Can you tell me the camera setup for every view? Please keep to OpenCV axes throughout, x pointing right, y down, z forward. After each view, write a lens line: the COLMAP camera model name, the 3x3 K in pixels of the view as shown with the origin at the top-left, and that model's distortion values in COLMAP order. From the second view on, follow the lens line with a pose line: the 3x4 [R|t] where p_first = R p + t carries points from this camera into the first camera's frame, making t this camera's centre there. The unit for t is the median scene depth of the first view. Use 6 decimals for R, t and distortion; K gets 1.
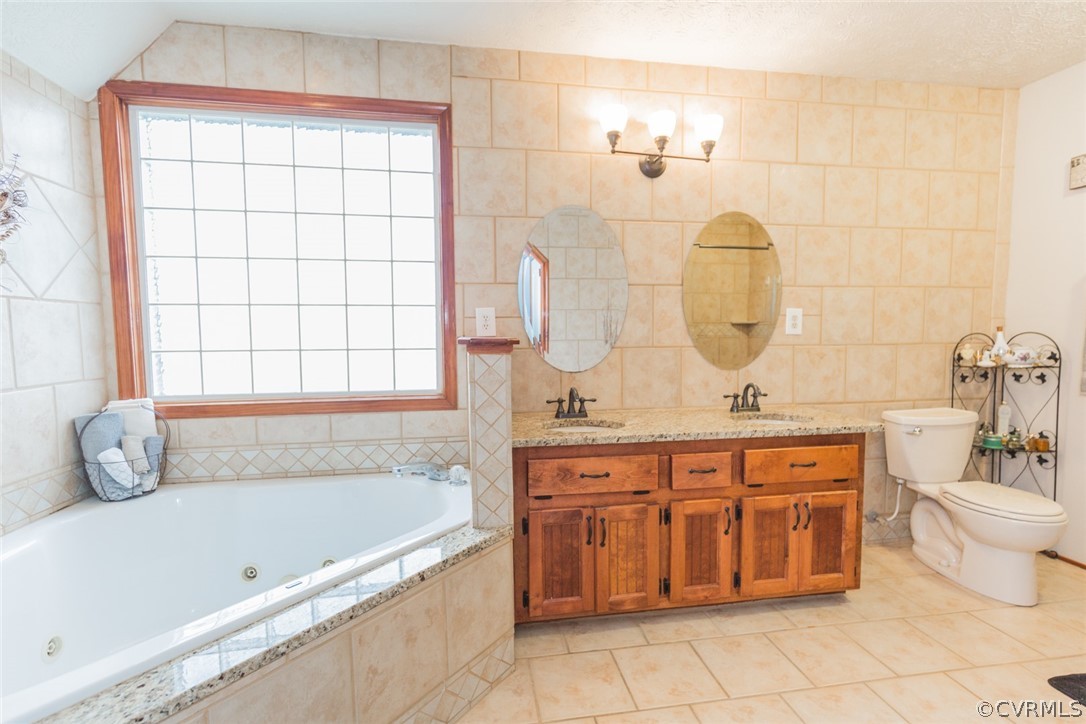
lens RADIAL K [[496.1, 0, 538.7], [0, 496.1, 360.3], [0, 0, 1]] dist [0.005074, -0.000391]
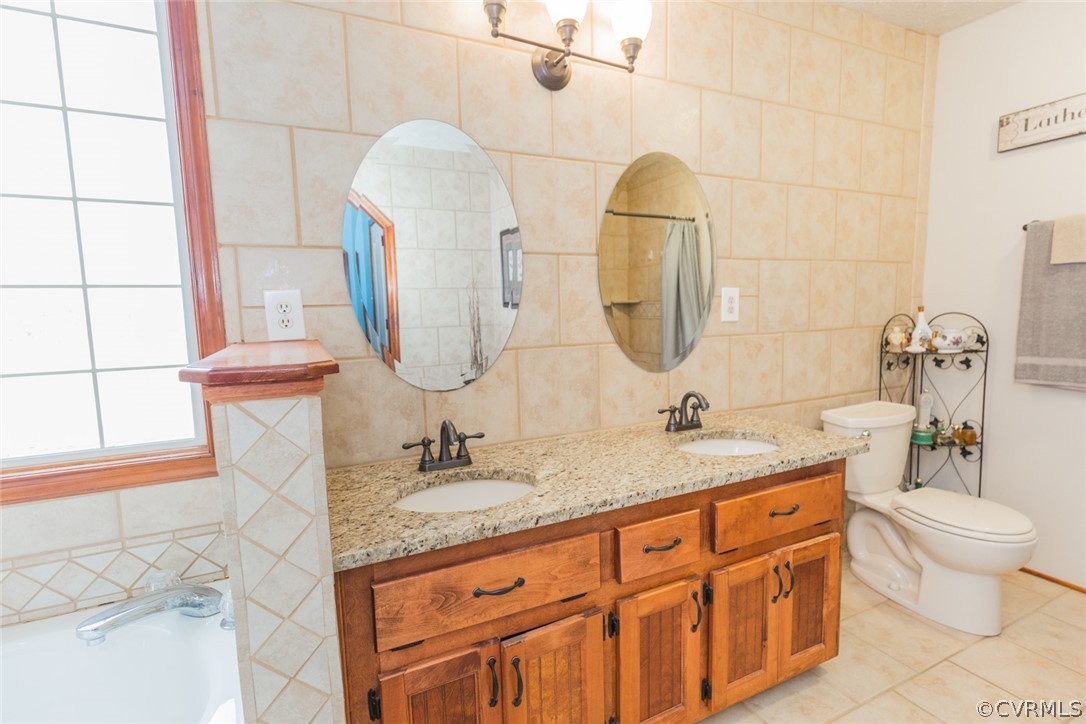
lens RADIAL K [[514.7, 0, 547.5], [0, 514.7, 362.2], [0, 0, 1]] dist [0.000592, -0.000033]
pose [[0.954190, -0.048597, 0.295228, 0.003952], [0.035562, 0.998147, 0.049365, -0.041474], [-0.297080, -0.036605, 0.954151, 0.345208]]
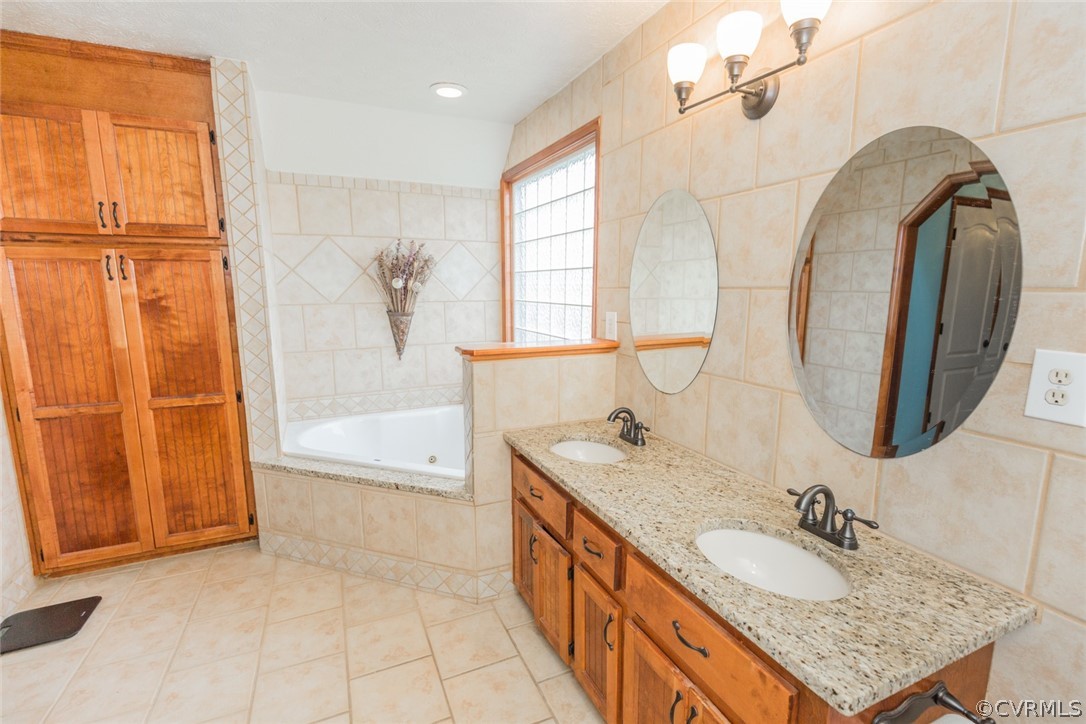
lens RADIAL K [[496.1, 0, 520.1], [0, 496.1, 353.1], [0, 0, 1]] dist [0.005074, -0.000391]
pose [[0.237065, 0.133753, -0.962242, 0.828597], [-0.043921, 0.990940, 0.126921, -0.141779], [0.970500, 0.012174, 0.240792, 0.572691]]
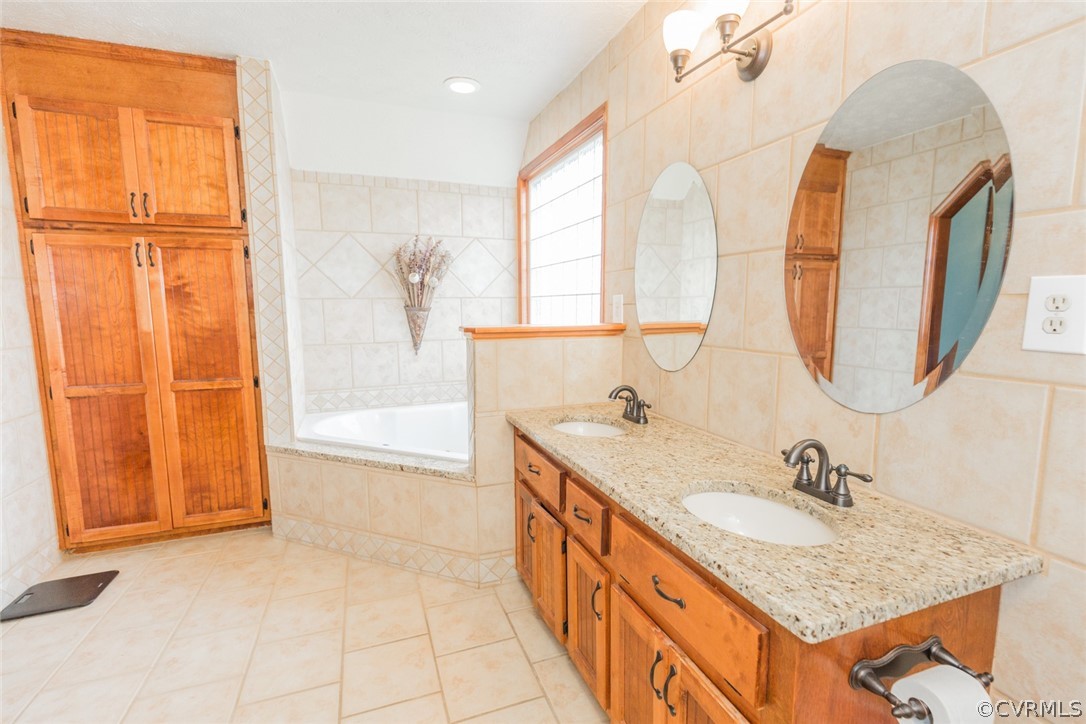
lens RADIAL K [[496.1, 0, 522.5], [0, 496.1, 352.2], [0, 0, 1]] dist [0.005074, -0.000391]
pose [[0.177101, 0.097416, -0.979360, 0.846574], [-0.044246, 0.994871, 0.090958, -0.072197], [0.983198, 0.027224, 0.180503, 0.628623]]
